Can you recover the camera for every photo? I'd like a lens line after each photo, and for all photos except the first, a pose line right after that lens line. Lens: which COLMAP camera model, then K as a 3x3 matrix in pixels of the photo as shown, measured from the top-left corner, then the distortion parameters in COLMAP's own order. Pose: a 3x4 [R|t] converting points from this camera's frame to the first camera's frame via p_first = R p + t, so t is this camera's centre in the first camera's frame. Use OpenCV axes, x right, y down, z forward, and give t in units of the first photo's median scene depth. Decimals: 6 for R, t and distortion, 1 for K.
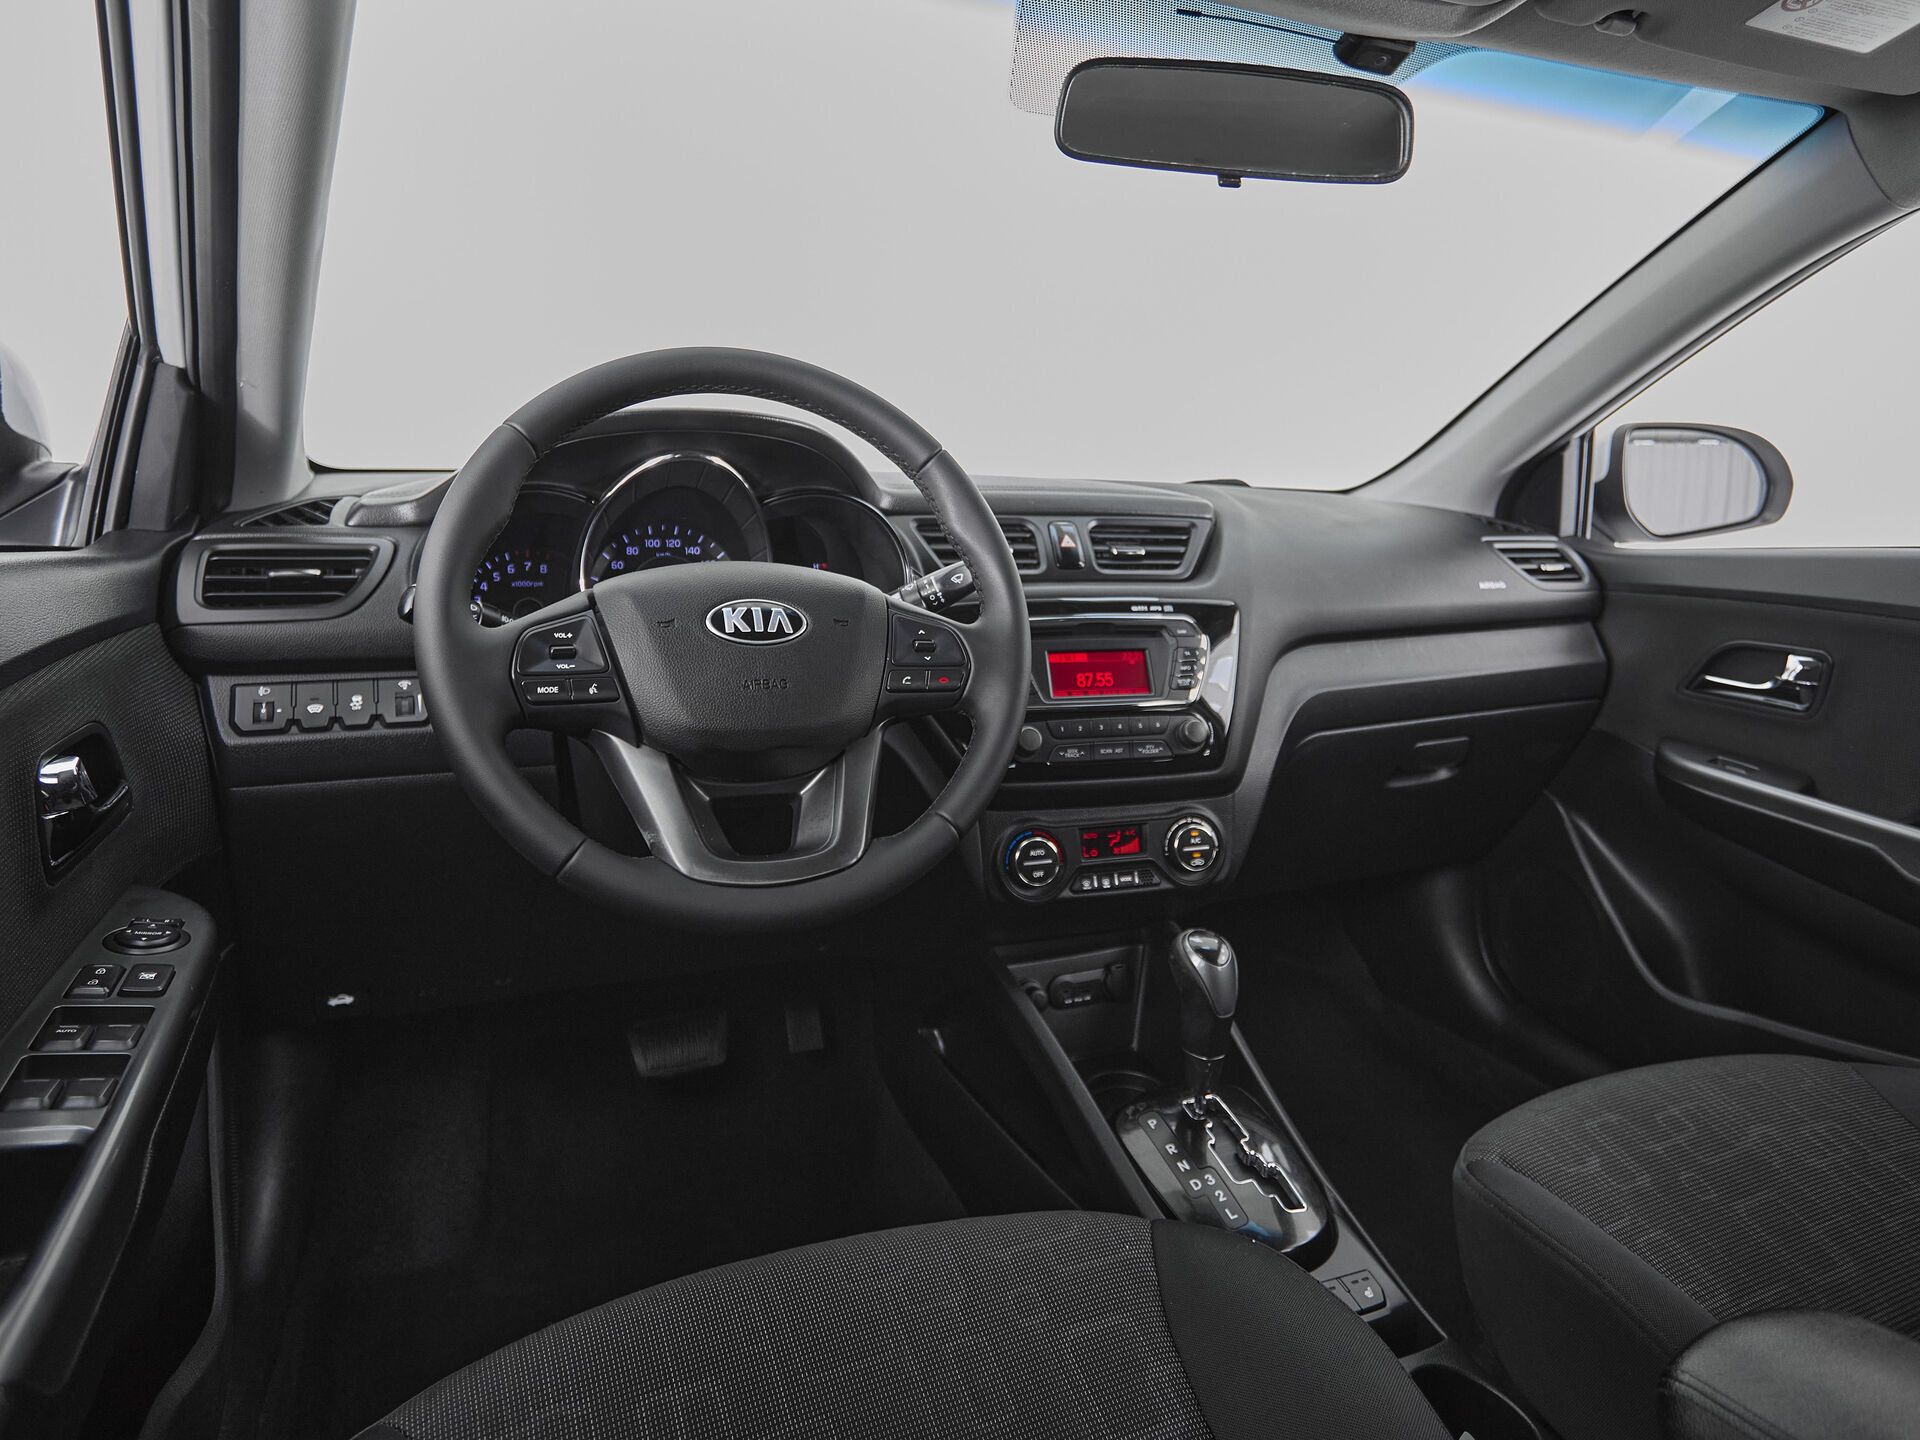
lens RADIAL K [[1180.9, 0, 950.9], [0, 1180.9, 632.4], [0, 0, 1]] dist [0.002658, -0.002636]
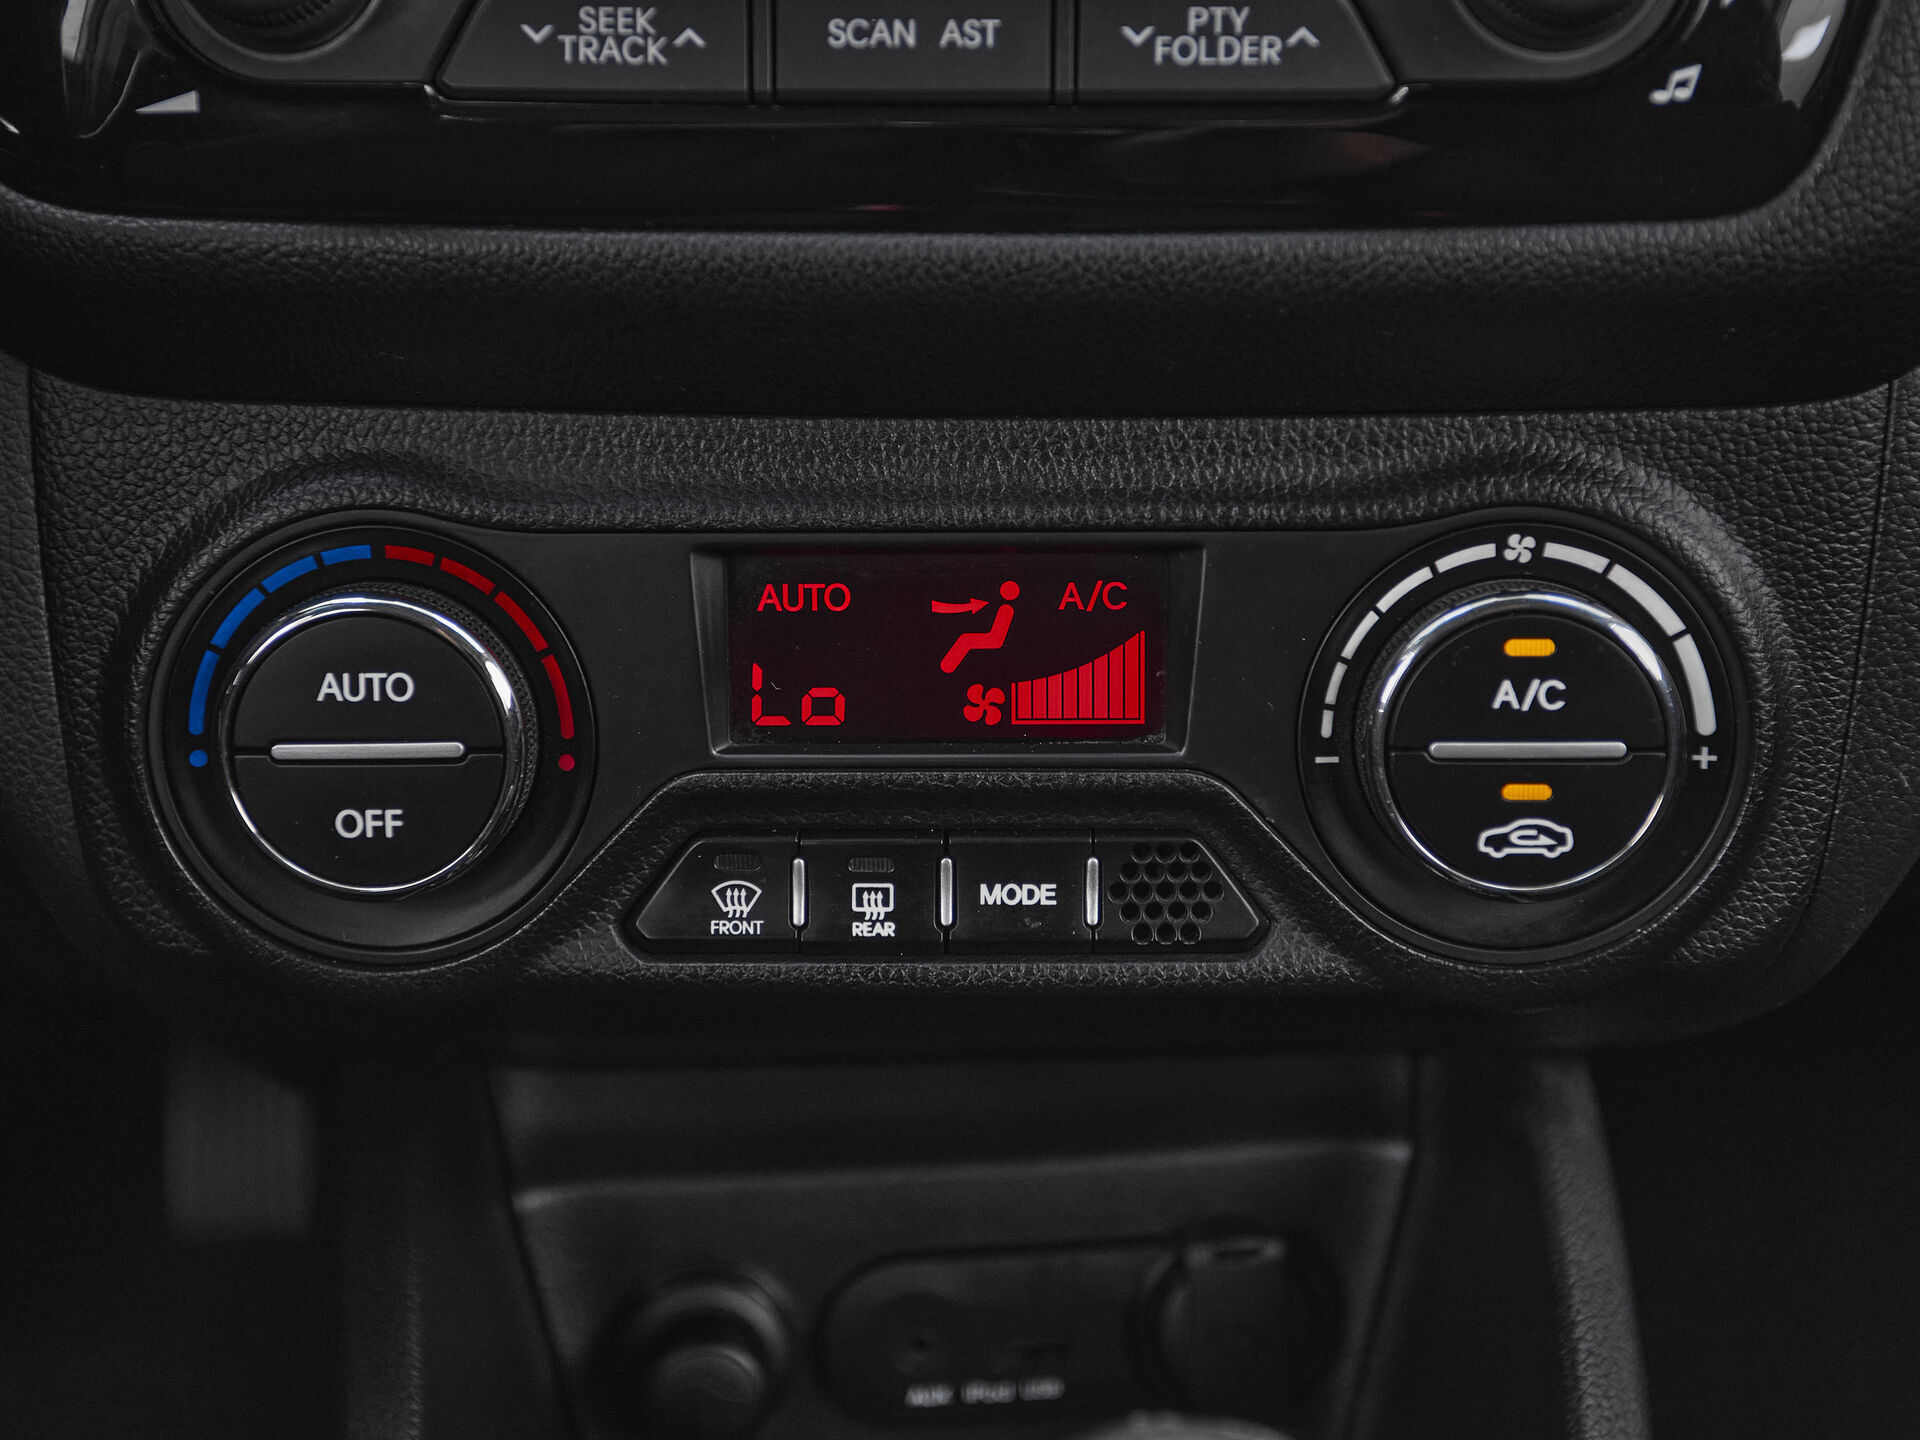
lens RADIAL K [[2852.5, 0, 930.1], [0, 2852.5, 634.2], [0, 0, 1]] dist [0.026630, 0.000000]
pose [[0.948680, 0.100975, -0.299683, 0.242591], [-0.015392, 0.961273, 0.275167, 0.074518], [0.315863, -0.256433, 0.913495, 0.662576]]
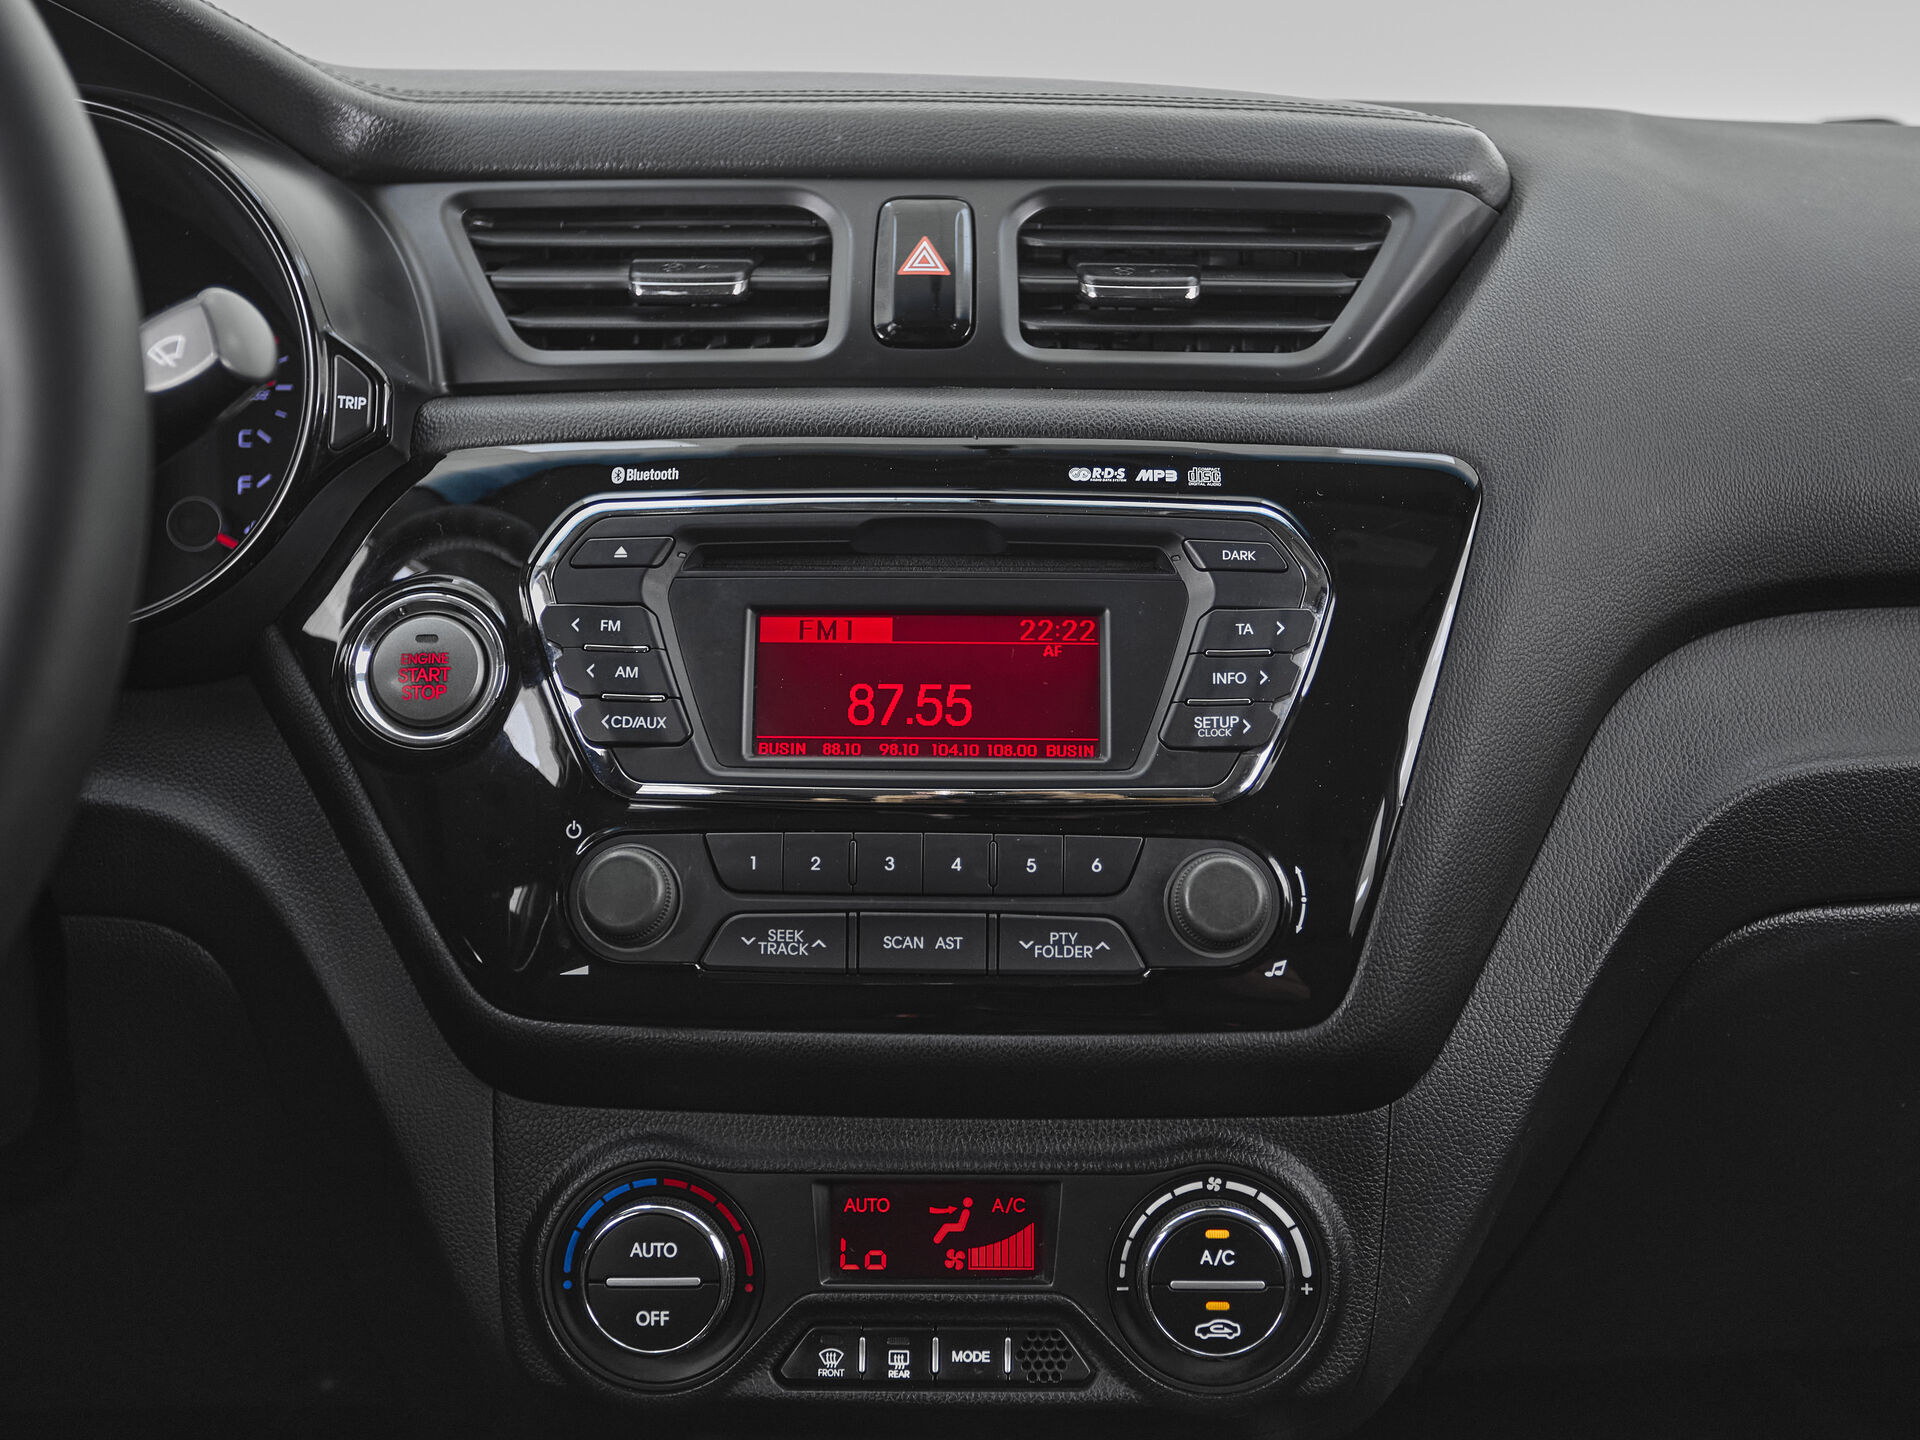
lens RADIAL K [[2209.4, 0, 957.4], [0, 2209.4, 728.7], [0, 0, 1]] dist [-0.000706, 0.000000]
pose [[0.950615, 0.048960, -0.306487, 0.310580], [-0.023876, 0.996089, 0.085065, -0.002880], [0.309453, -0.073546, 0.948066, 0.461730]]
